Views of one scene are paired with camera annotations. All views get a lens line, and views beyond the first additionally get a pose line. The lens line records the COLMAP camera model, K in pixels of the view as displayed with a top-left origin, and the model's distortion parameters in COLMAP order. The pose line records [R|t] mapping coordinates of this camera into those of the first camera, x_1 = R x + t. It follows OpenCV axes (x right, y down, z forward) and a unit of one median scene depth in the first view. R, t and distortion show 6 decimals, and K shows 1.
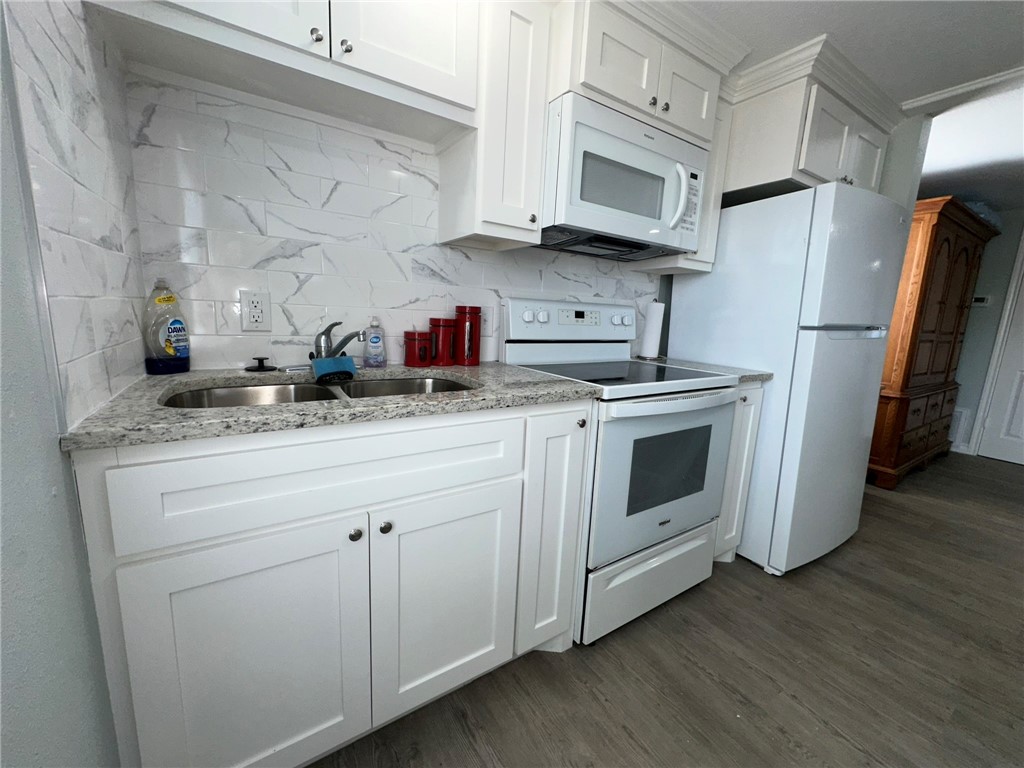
lens RADIAL K [[409.8, 0, 512.4], [0, 409.8, 384.4], [0, 0, 1]] dist [-0.003527, 0.000837]
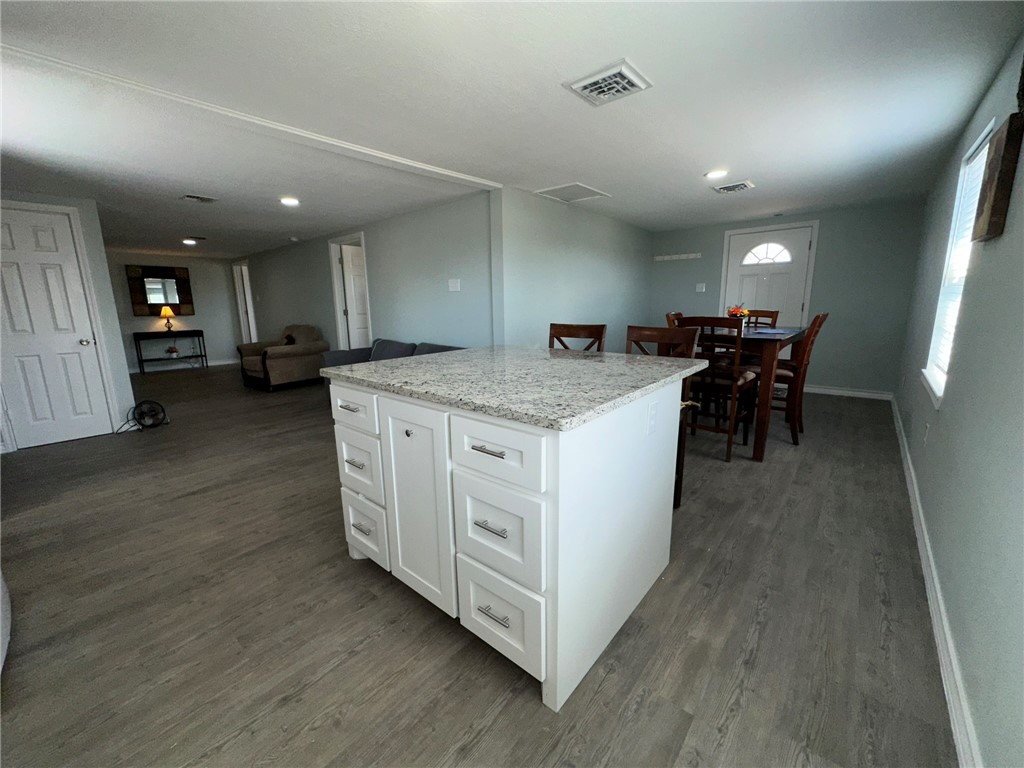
lens RADIAL K [[409.8, 0, 511.7], [0, 409.8, 384.9], [0, 0, 1]] dist [-0.003527, 0.000837]
pose [[-0.289822, -0.223619, 0.930590, -0.094989], [0.167646, 0.945427, 0.279396, -0.095510], [-0.942284, 0.236985, -0.236516, 0.257342]]
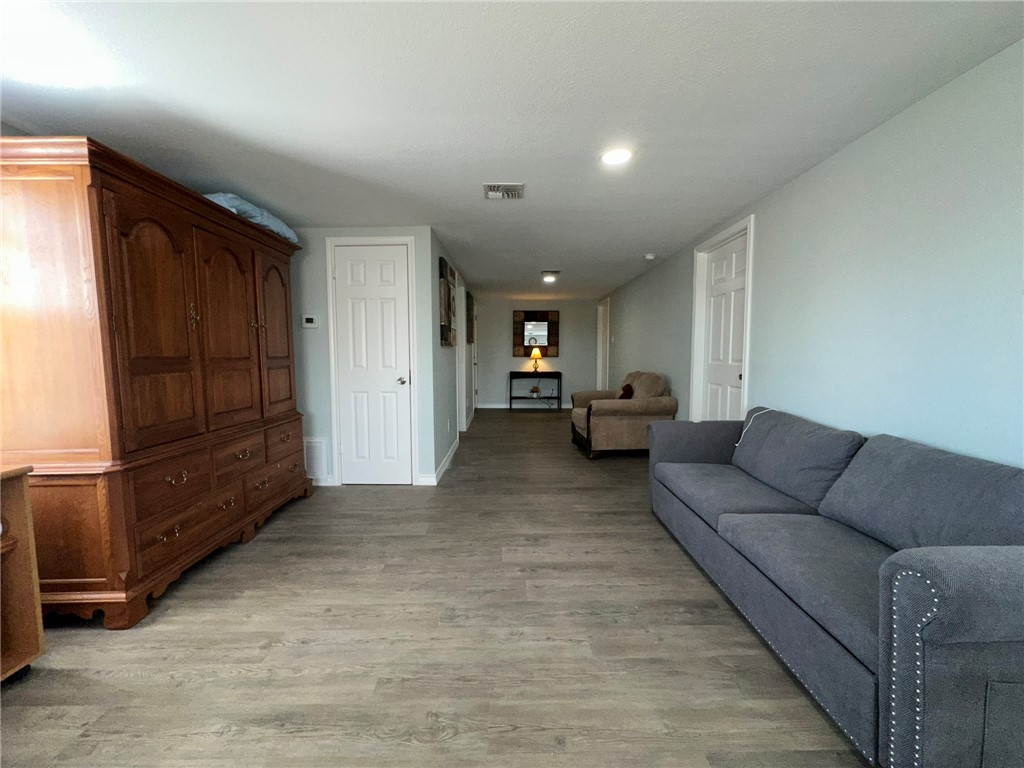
lens RADIAL K [[409.8, 0, 511.6], [0, 409.8, 384.4], [0, 0, 1]] dist [-0.003527, 0.000837]
pose [[0.534455, -0.107252, 0.838365, 1.373847], [0.171037, 0.985118, 0.016991, -0.003651], [-0.827711, 0.134310, 0.544845, 0.315908]]
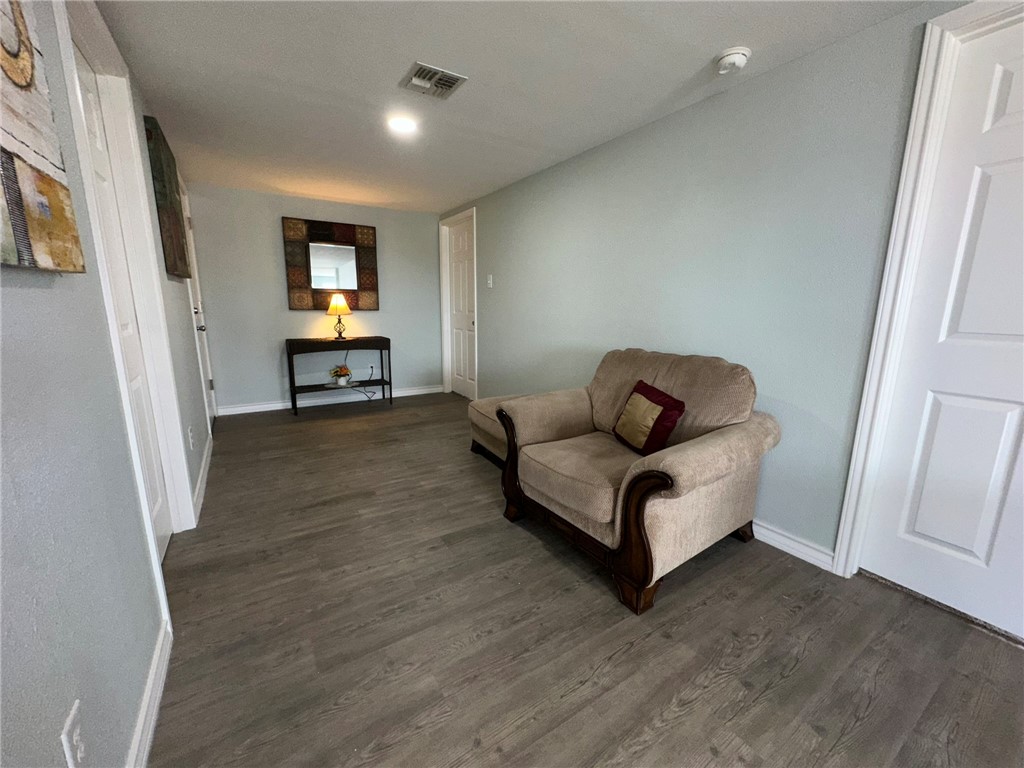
lens RADIAL K [[409.8, 0, 511.6], [0, 409.8, 385.0], [0, 0, 1]] dist [-0.003527, 0.000837]
pose [[0.004940, -0.238551, 0.971117, 3.037261], [0.164319, 0.958122, 0.234523, -0.177409], [-0.986395, 0.158414, 0.043932, 1.592630]]
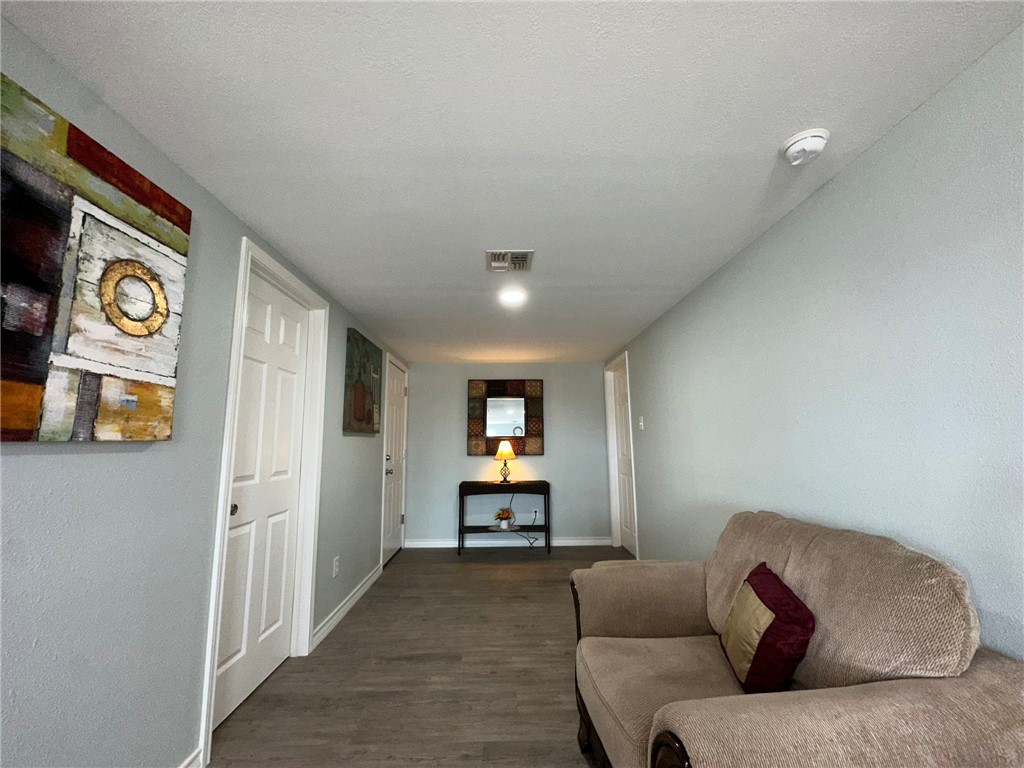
lens RADIAL K [[409.8, 0, 511.6], [0, 409.8, 385.3], [0, 0, 1]] dist [-0.003527, 0.000837]
pose [[0.520445, 0.072802, 0.850786, 3.267214], [0.182543, 0.963840, -0.194142, -0.109314], [-0.834155, 0.256345, 0.488336, 1.157369]]
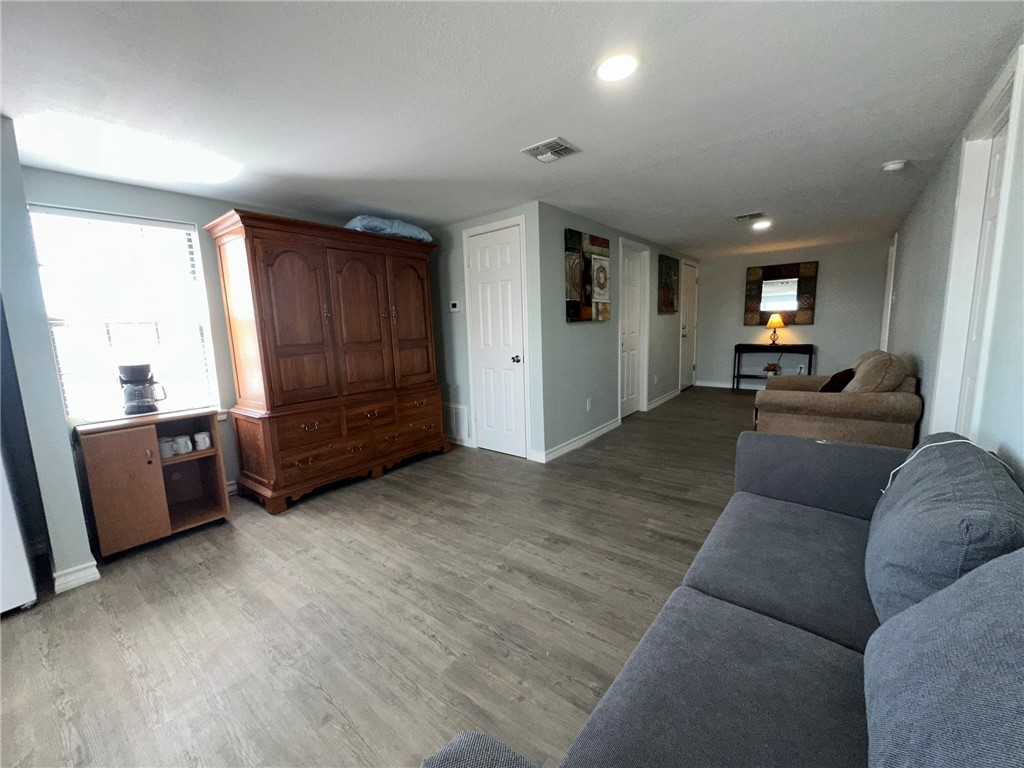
lens RADIAL K [[409.8, 0, 511.2], [0, 409.8, 384.3], [0, 0, 1]] dist [-0.003527, 0.000837]
pose [[0.943717, -0.119722, 0.308326, 2.135927], [0.128687, 0.991646, -0.008828, 0.068333], [-0.304693, 0.048009, 0.951240, -0.157233]]
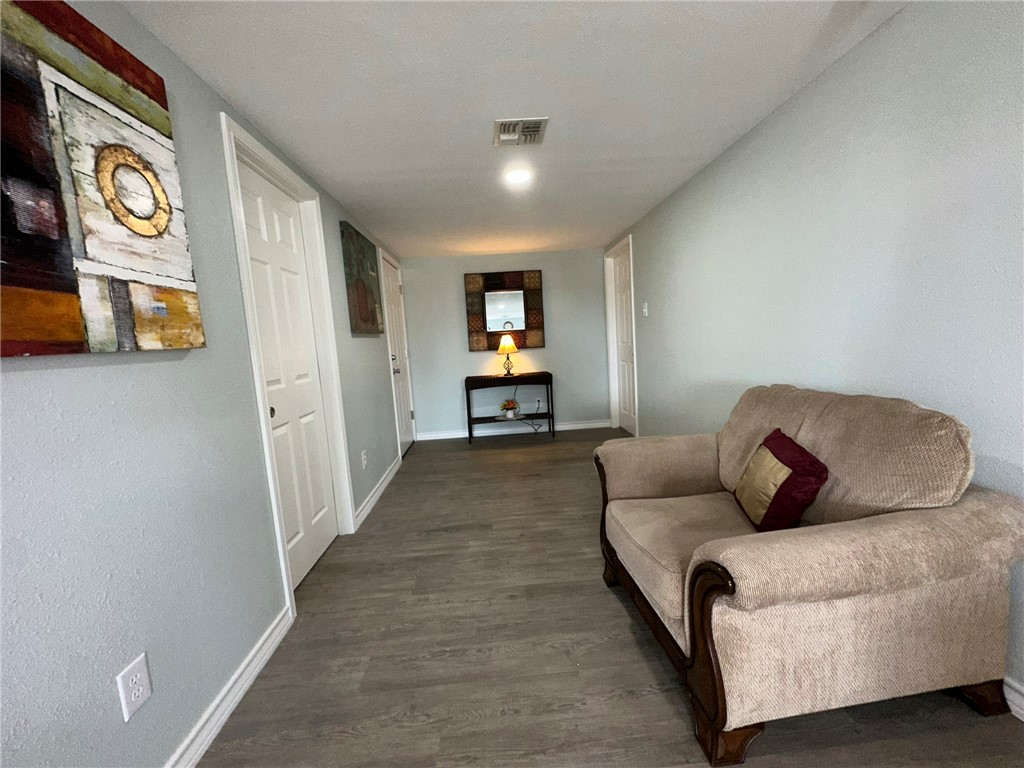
lens RADIAL K [[409.8, 0, 511.8], [0, 409.8, 384.8], [0, 0, 1]] dist [-0.003527, 0.000837]
pose [[0.488986, -0.170223, 0.855521, 3.206693], [0.236161, 0.969980, 0.058015, -0.119402], [-0.839714, 0.173672, 0.514507, 1.246705]]
